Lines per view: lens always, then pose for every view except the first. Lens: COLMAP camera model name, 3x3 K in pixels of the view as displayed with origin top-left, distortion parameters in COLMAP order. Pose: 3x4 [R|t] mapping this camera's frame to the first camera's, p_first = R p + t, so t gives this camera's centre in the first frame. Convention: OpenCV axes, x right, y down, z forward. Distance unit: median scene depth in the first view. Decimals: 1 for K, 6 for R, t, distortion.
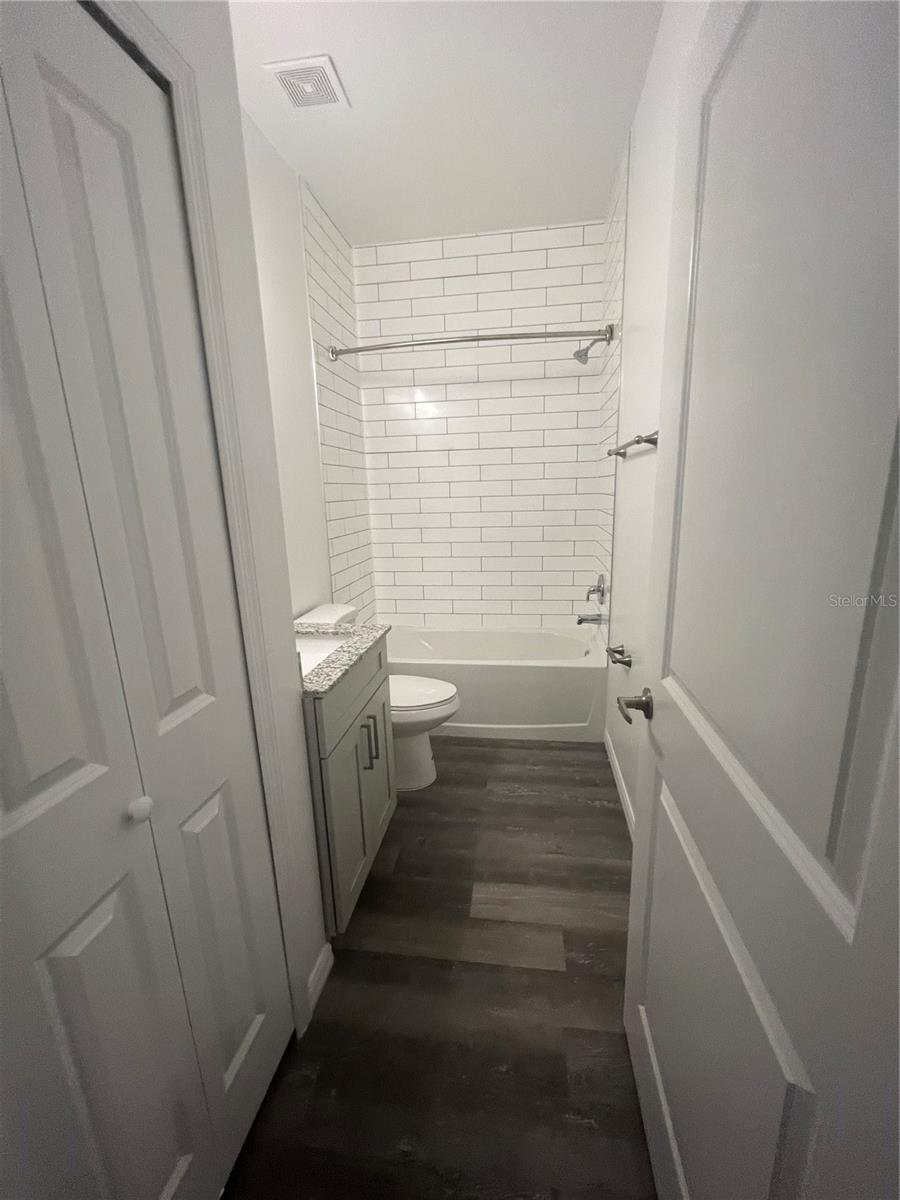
lens RADIAL K [[482.1, 0, 454.1], [0, 482.1, 600.8], [0, 0, 1]] dist [-0.005724, 0.000740]
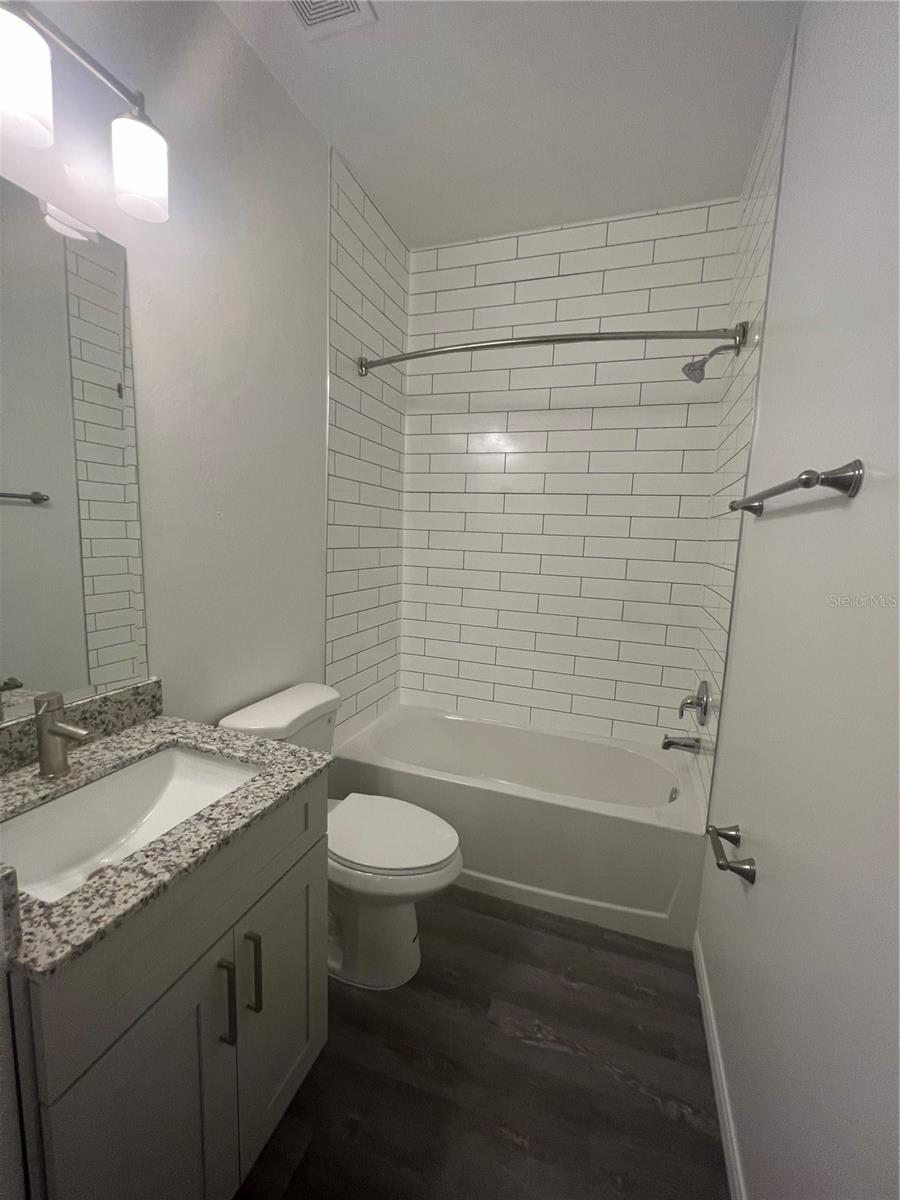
lens RADIAL K [[482.1, 0, 453.3], [0, 482.1, 598.4], [0, 0, 1]] dist [-0.005724, 0.000740]
pose [[0.978981, 0.091611, -0.182221, 0.076841], [-0.108918, 0.990206, -0.087341, -0.078416], [0.172435, 0.105352, 0.979371, 0.281579]]
